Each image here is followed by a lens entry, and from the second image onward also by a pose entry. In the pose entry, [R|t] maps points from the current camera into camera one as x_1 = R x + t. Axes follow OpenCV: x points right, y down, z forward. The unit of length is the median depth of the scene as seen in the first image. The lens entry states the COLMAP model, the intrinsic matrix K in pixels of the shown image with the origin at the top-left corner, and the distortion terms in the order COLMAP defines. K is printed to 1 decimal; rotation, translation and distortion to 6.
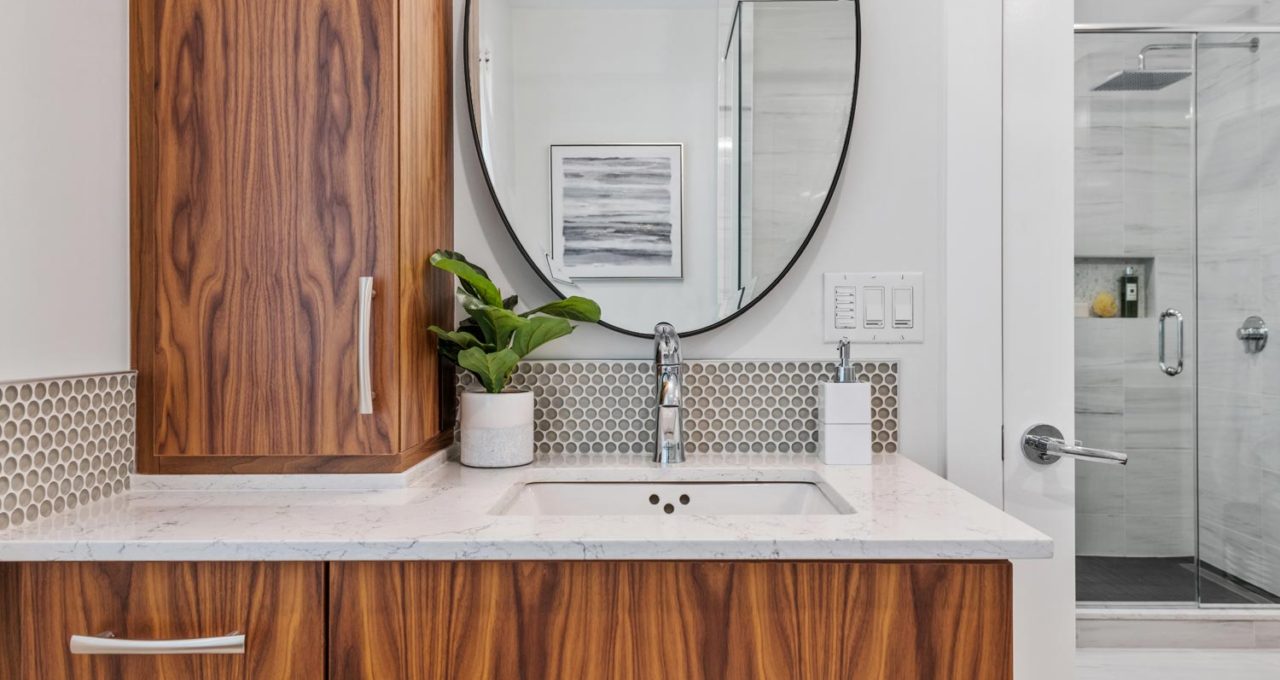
lens RADIAL K [[1002.6, 0, 639.8], [0, 1002.6, 320.2], [0, 0, 1]] dist [0.020908, -0.002375]
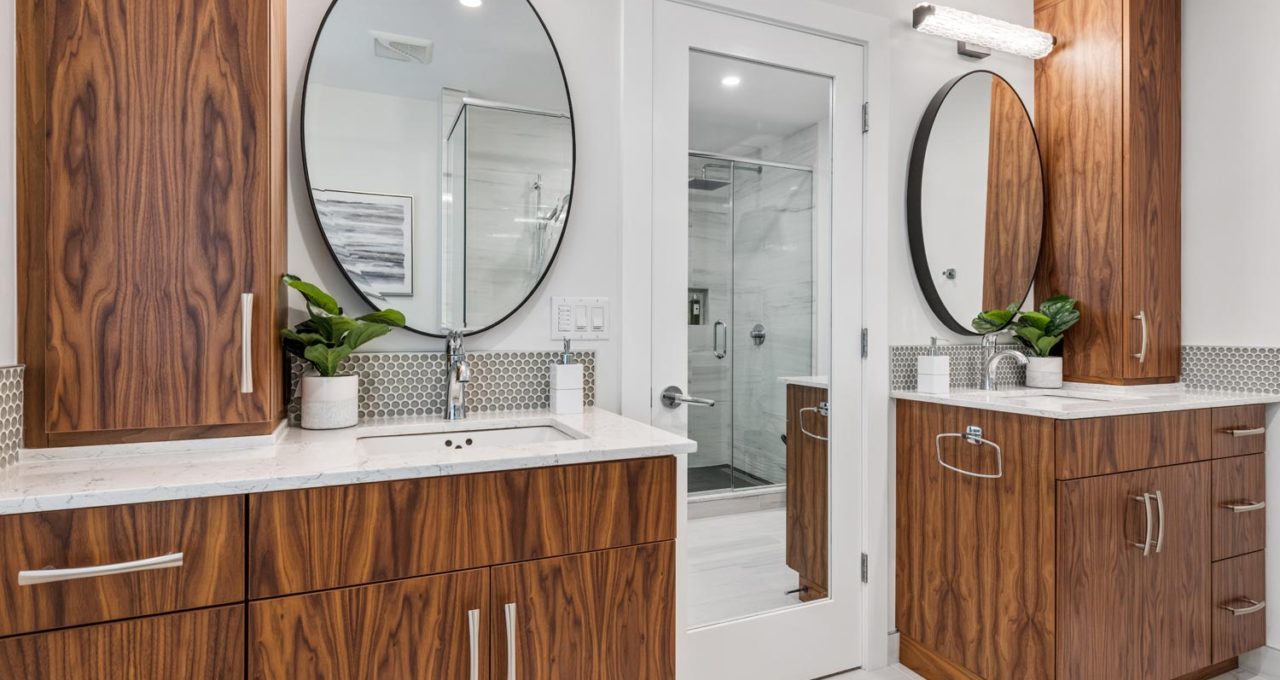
lens RADIAL K [[1002.6, 0, 639.8], [0, 1002.6, 320.2], [0, 0, 1]] dist [0.020908, -0.002375]
pose [[0.870799, 0.006471, 0.491597, -0.471103], [-0.006558, 0.999977, -0.001546, -0.007644], [-0.491596, -0.001877, 0.870822, -0.458428]]
